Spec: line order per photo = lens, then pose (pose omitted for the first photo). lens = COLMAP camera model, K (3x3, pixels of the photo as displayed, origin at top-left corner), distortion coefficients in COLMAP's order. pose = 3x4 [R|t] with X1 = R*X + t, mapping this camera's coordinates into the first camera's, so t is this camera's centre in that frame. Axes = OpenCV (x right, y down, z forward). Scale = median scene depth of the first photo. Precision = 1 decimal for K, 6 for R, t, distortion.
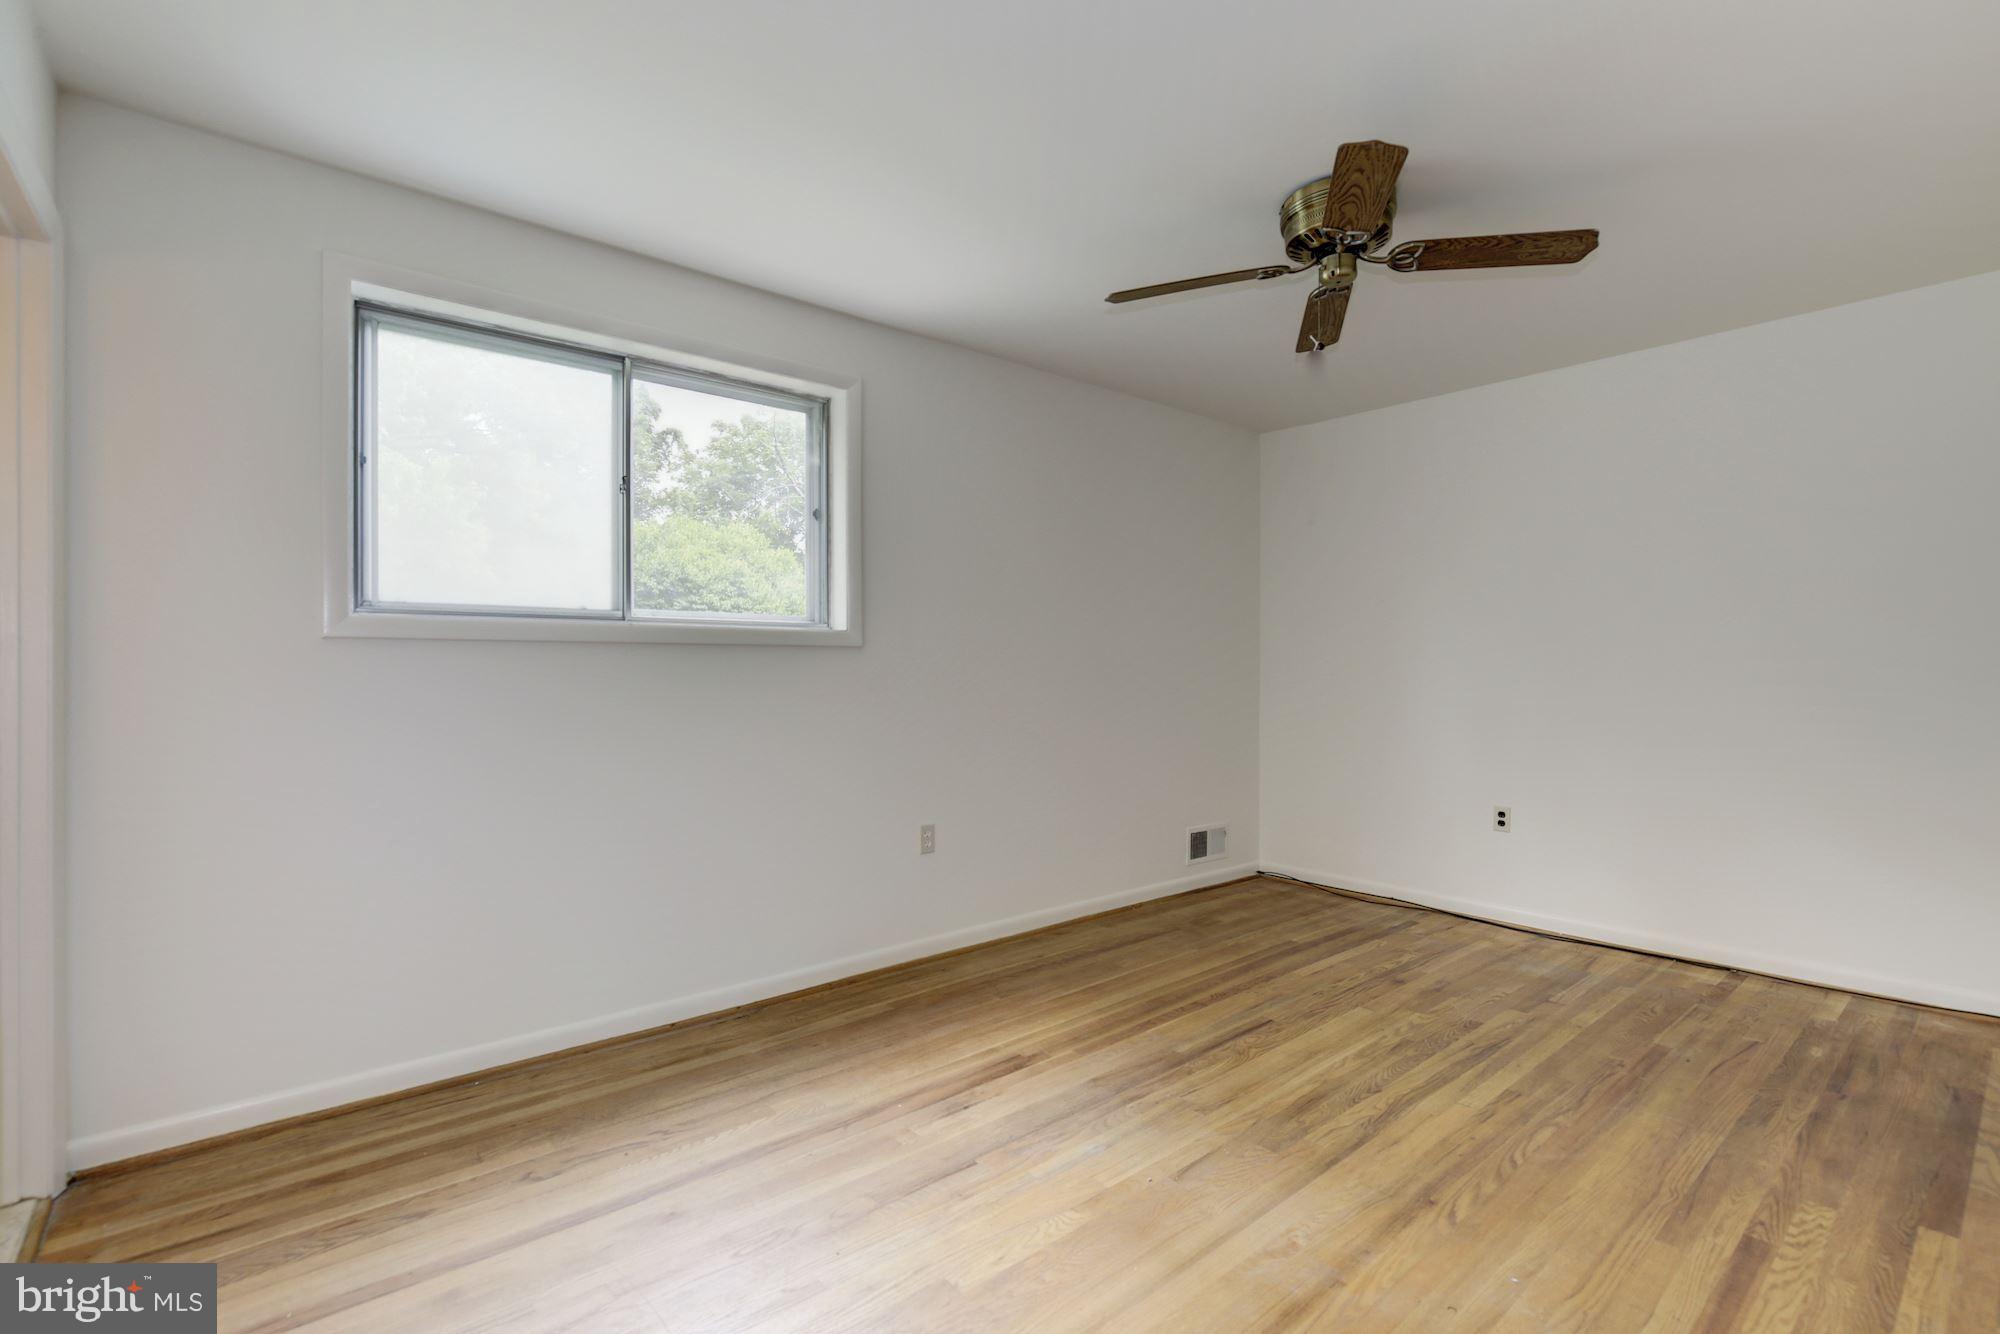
lens RADIAL K [[915.5, 0, 1002.1], [0, 915.5, 667.9], [0, 0, 1]] dist [-0.022442, 0.004696]
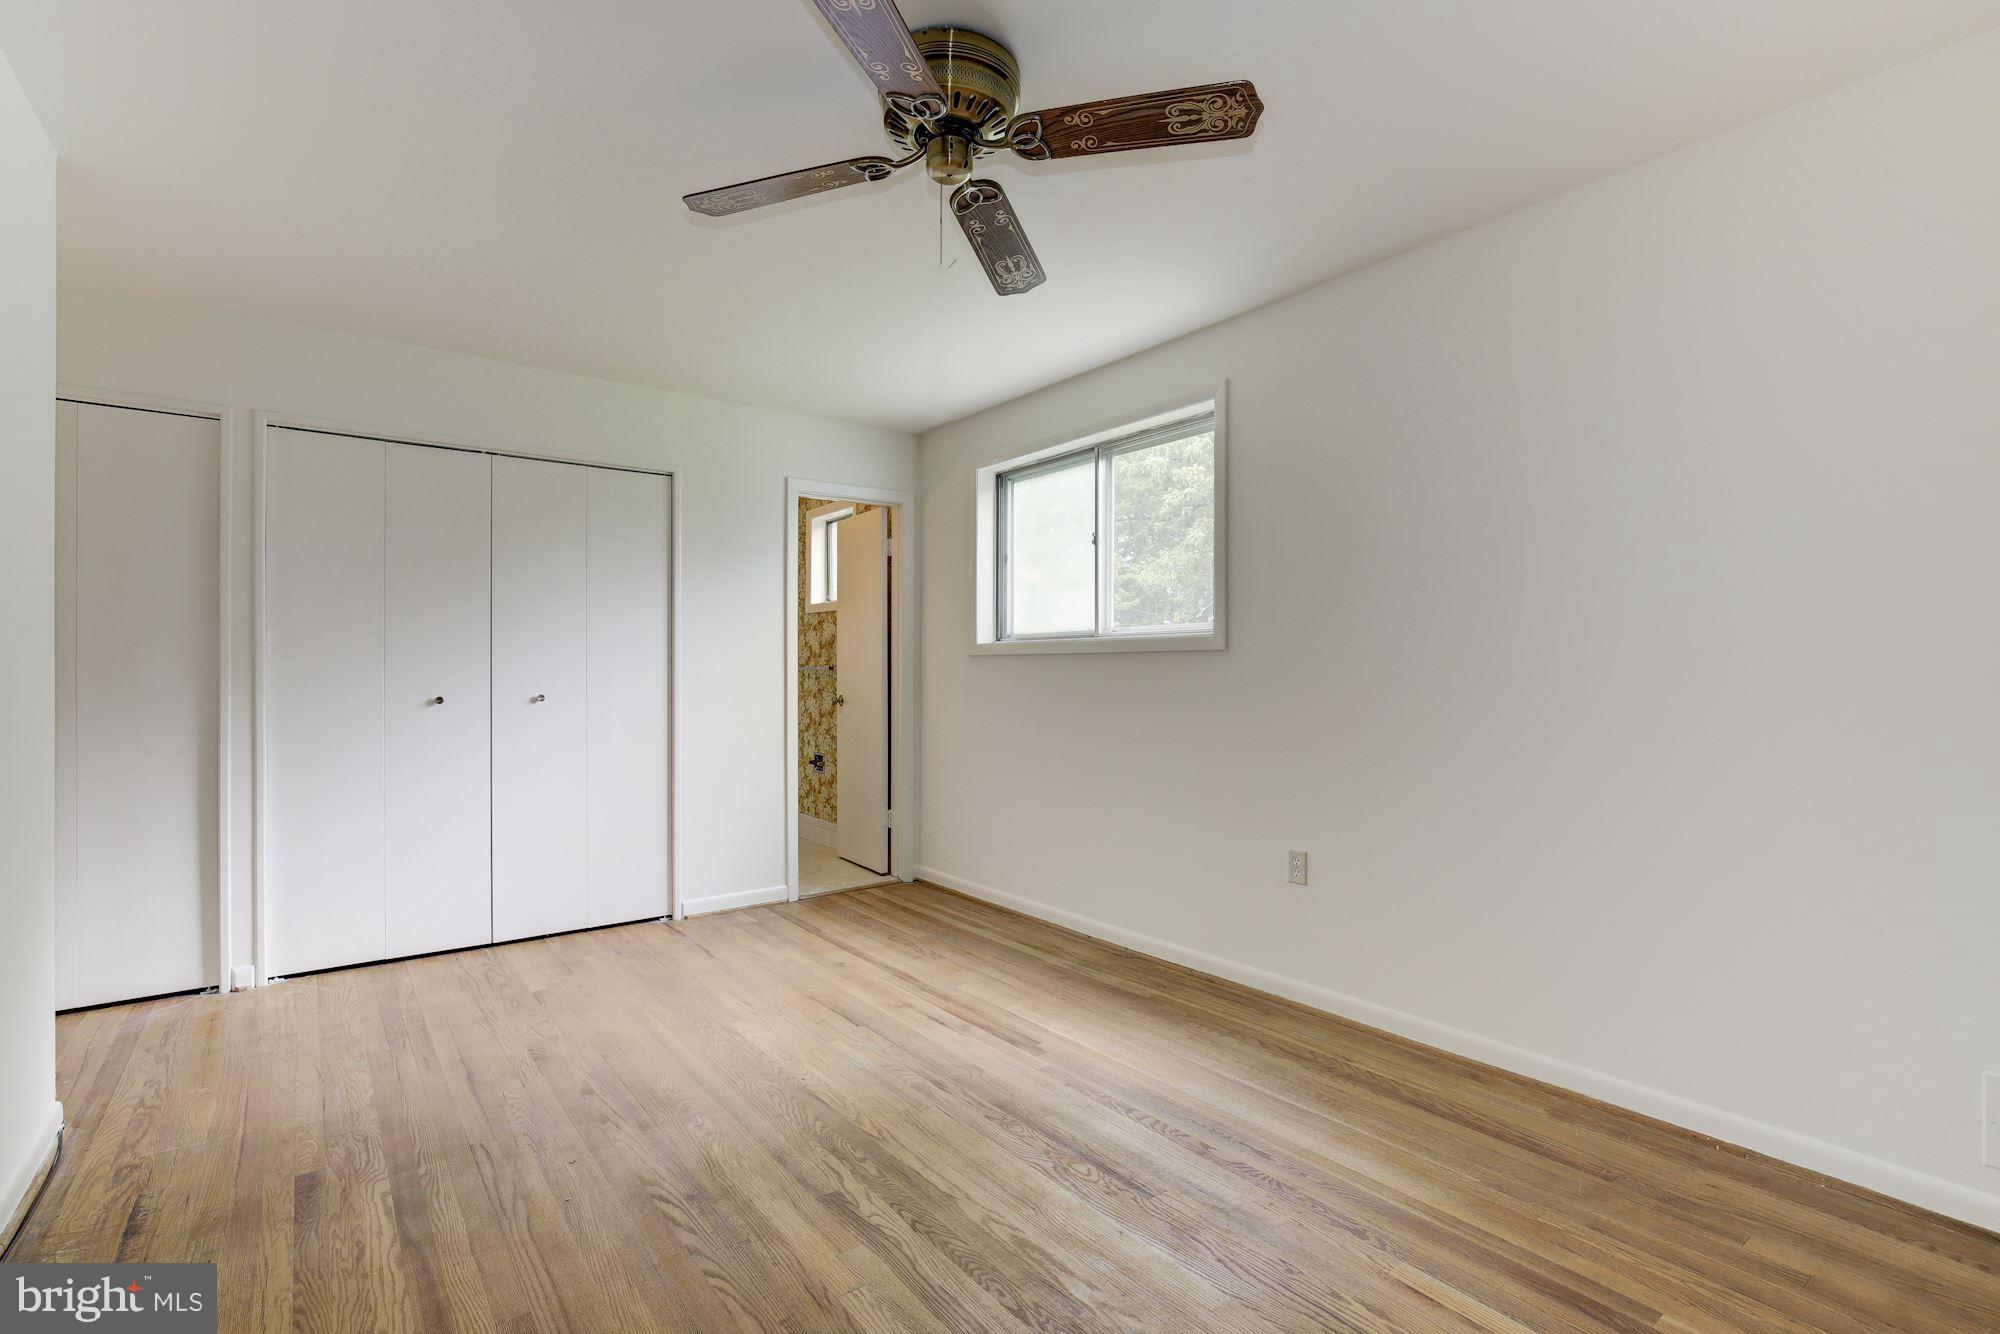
lens RADIAL K [[915.5, 0, 1004.3], [0, 915.5, 668.8], [0, 0, 1]] dist [-0.022442, 0.004696]
pose [[-0.049323, 0.002698, -0.998779, 1.008706], [0.002867, 0.999993, 0.002560, -0.008451], [0.998779, -0.002737, -0.049330, 0.956335]]
